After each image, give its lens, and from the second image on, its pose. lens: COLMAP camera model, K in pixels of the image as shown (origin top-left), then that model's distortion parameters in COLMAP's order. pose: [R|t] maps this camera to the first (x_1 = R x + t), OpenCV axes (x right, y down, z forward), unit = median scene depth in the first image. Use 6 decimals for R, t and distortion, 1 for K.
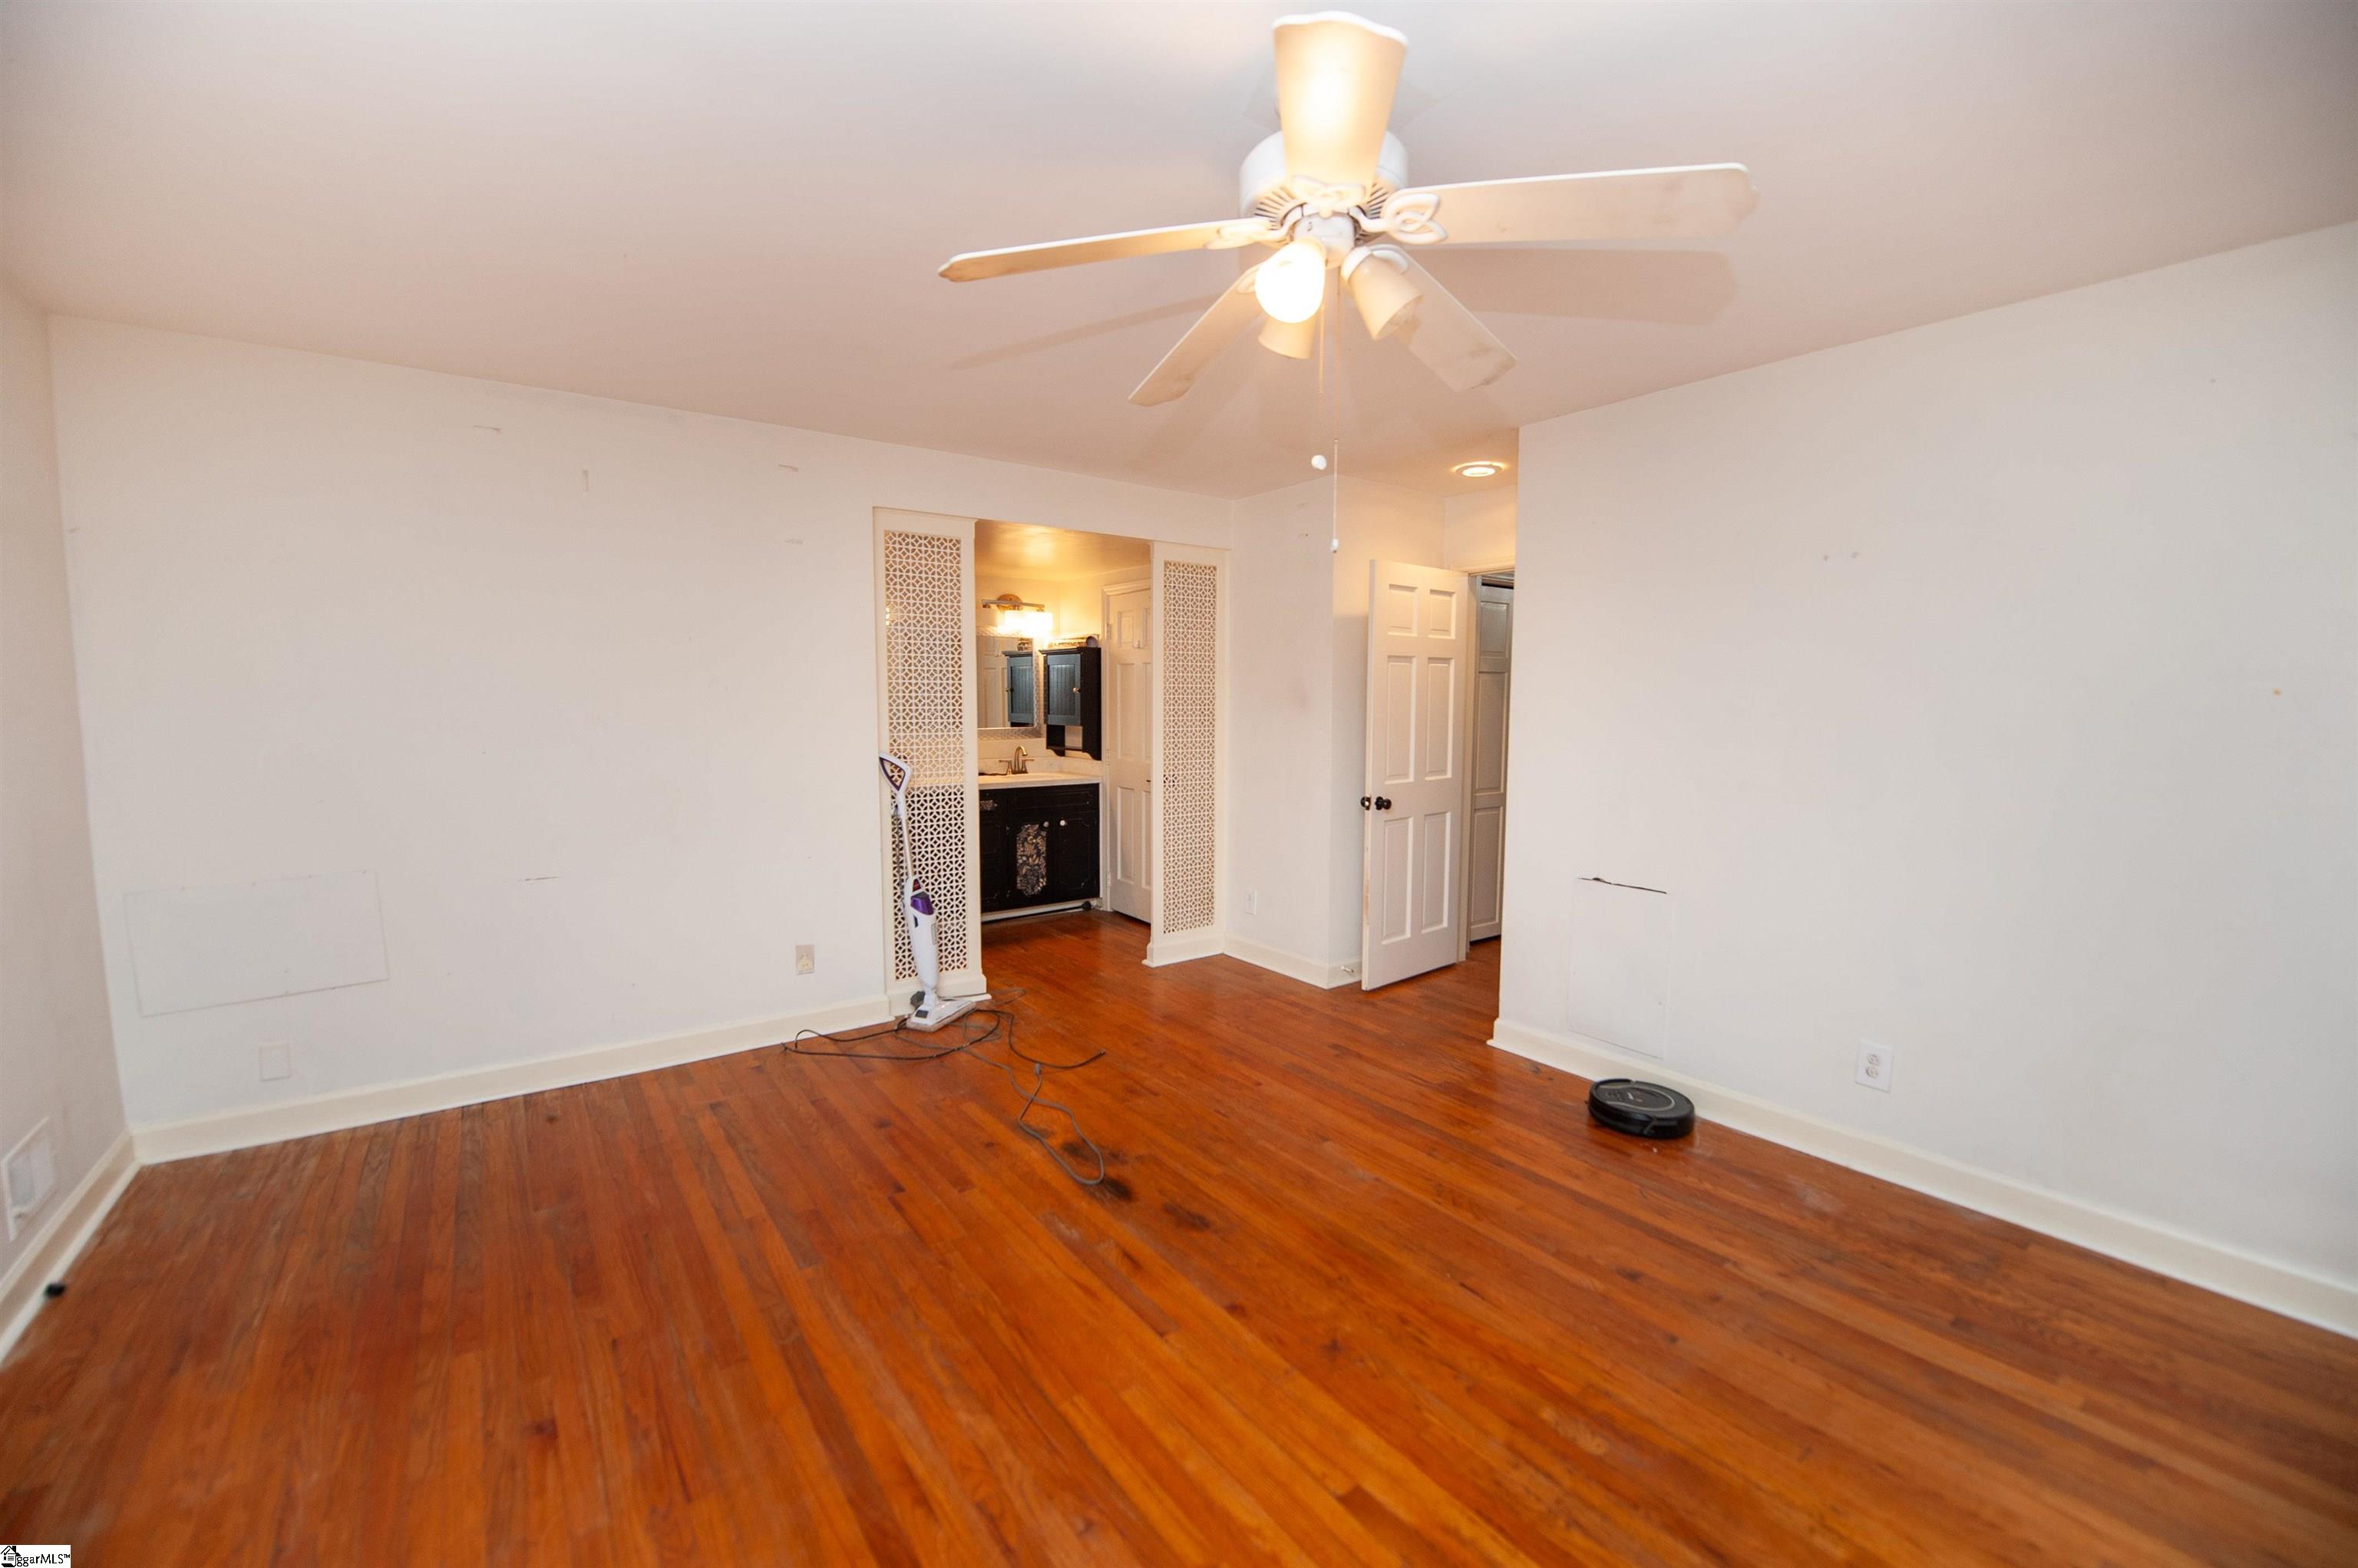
lens RADIAL K [[943.0, 0, 1184.6], [0, 943.0, 787.9], [0, 0, 1]] dist [-0.014227, -0.004166]
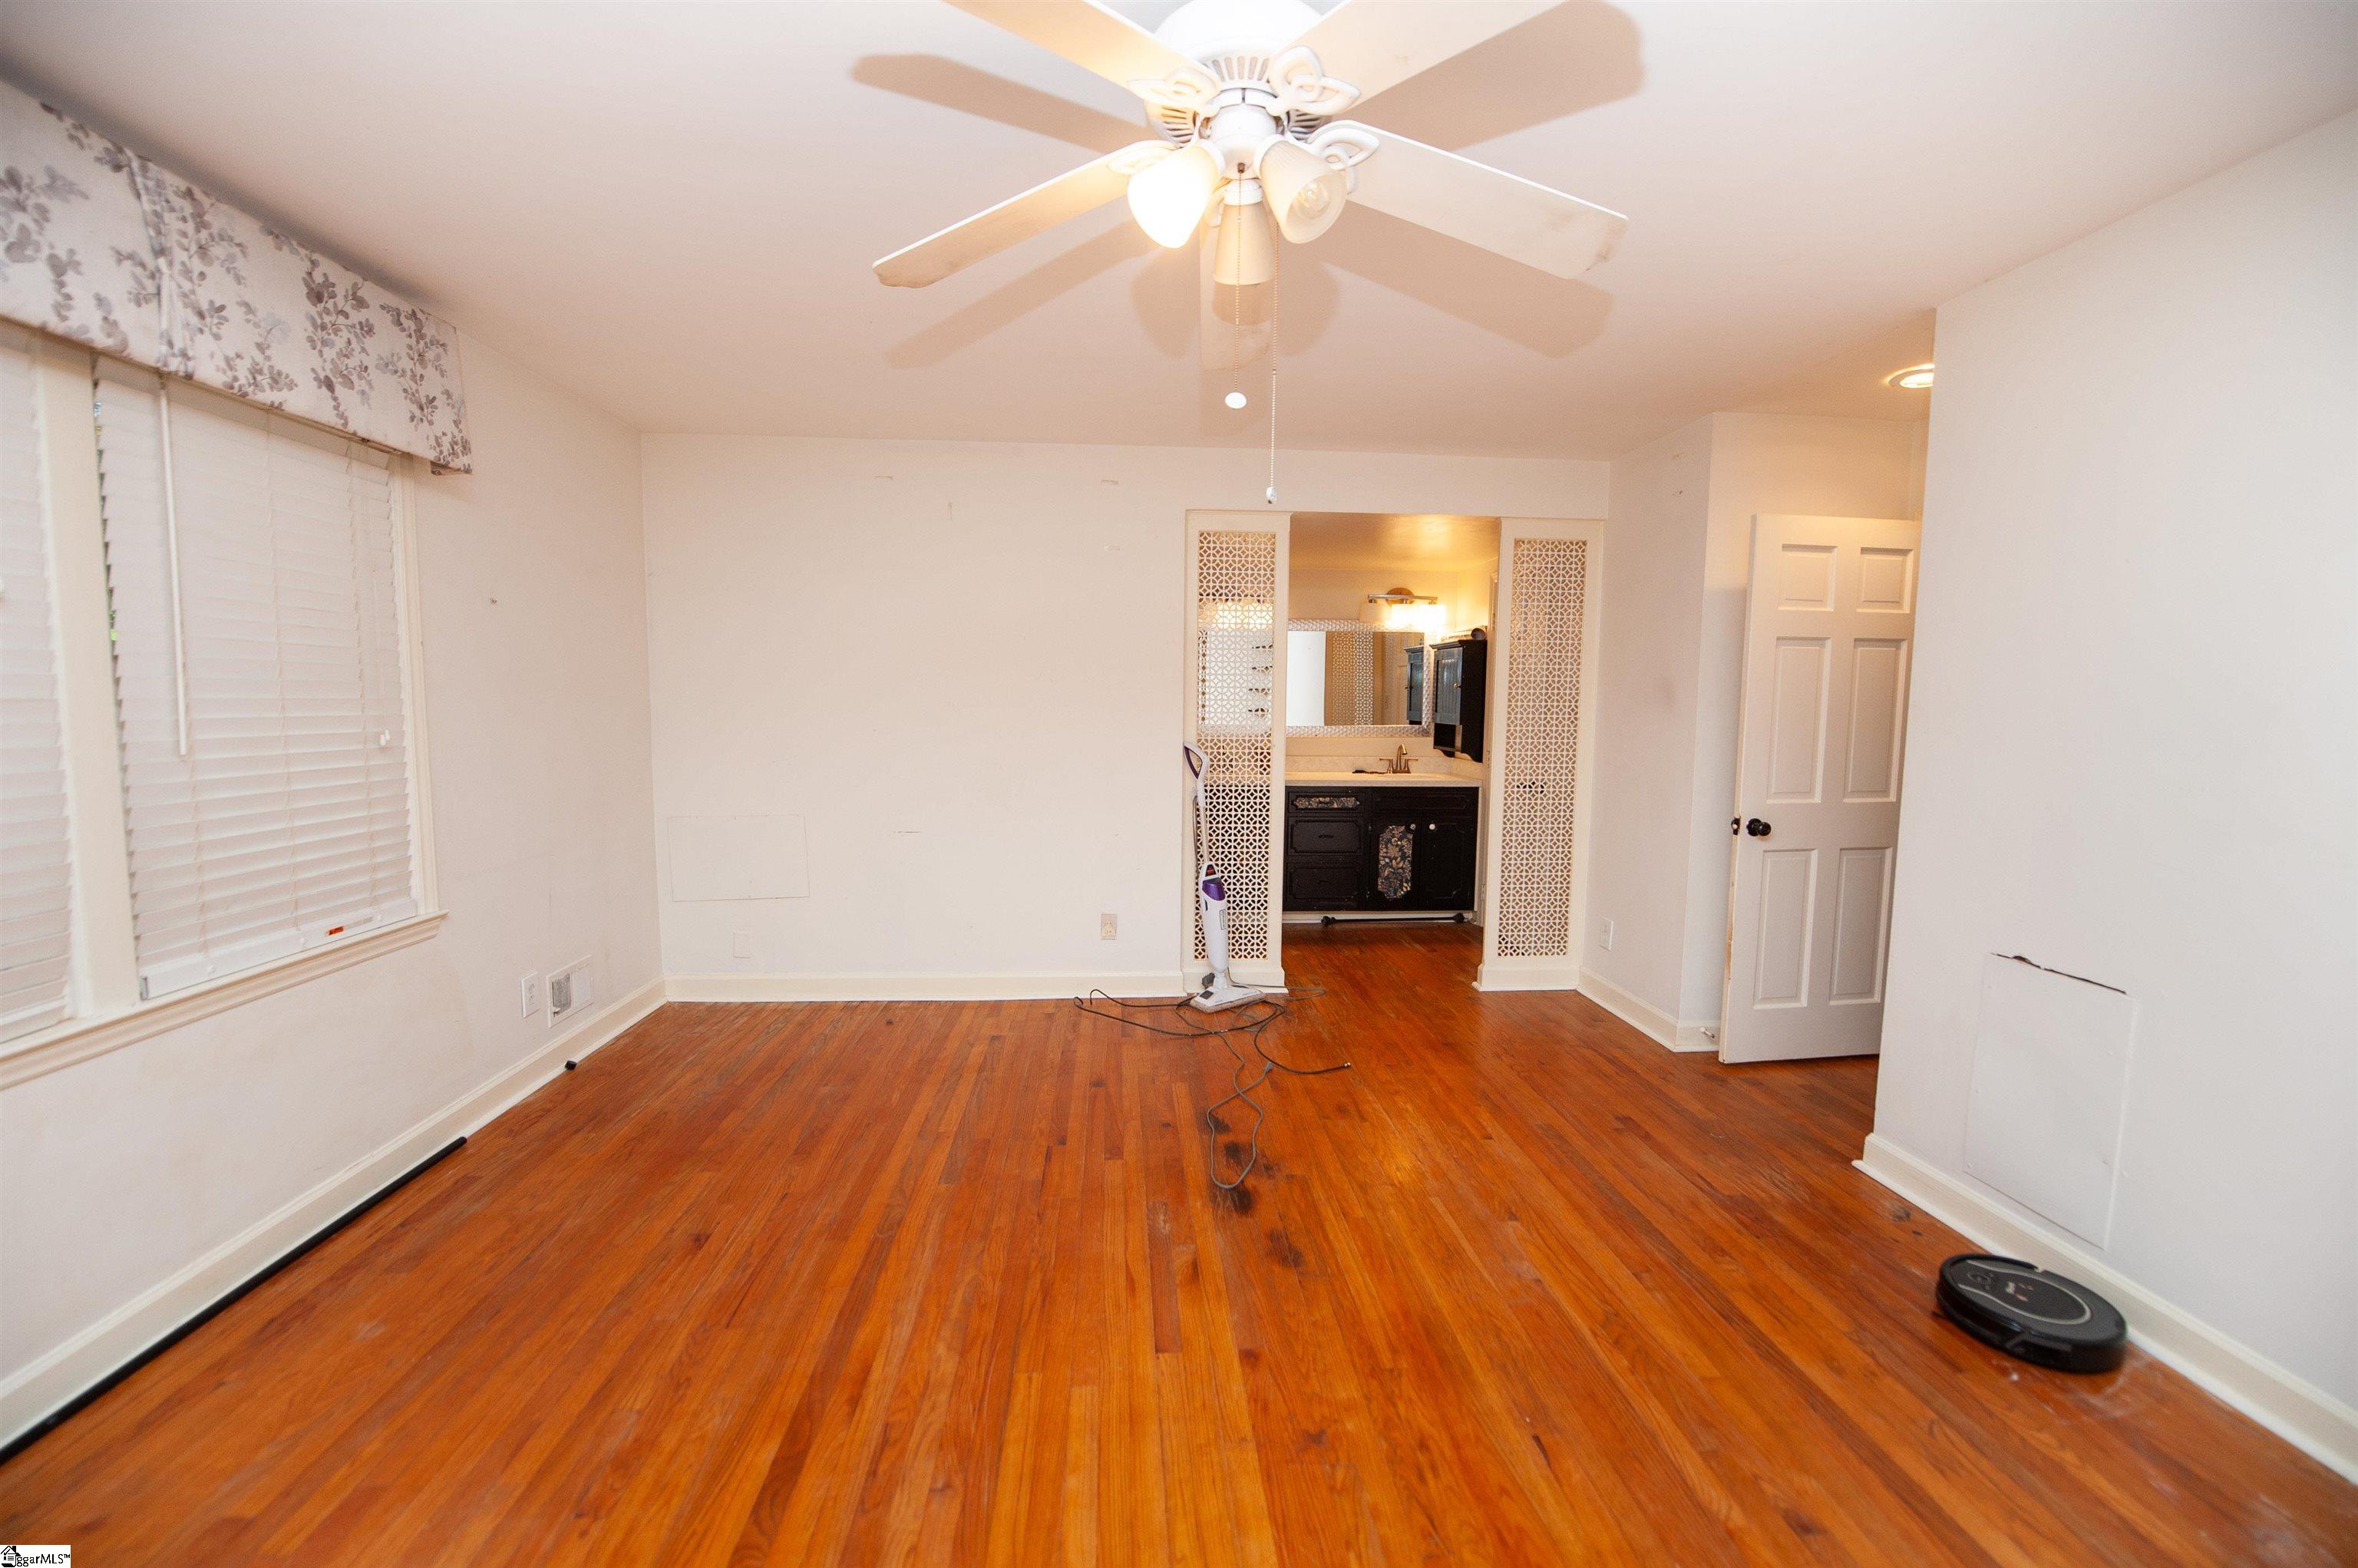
lens RADIAL K [[943.0, 0, 1184.6], [0, 943.0, 787.9], [0, 0, 1]] dist [-0.014227, -0.004166]
pose [[0.844997, 0.054408, -0.531996, 0.278729], [-0.056443, 0.998328, 0.012449, 0.001018], [0.531784, 0.019508, 0.846655, 0.118664]]
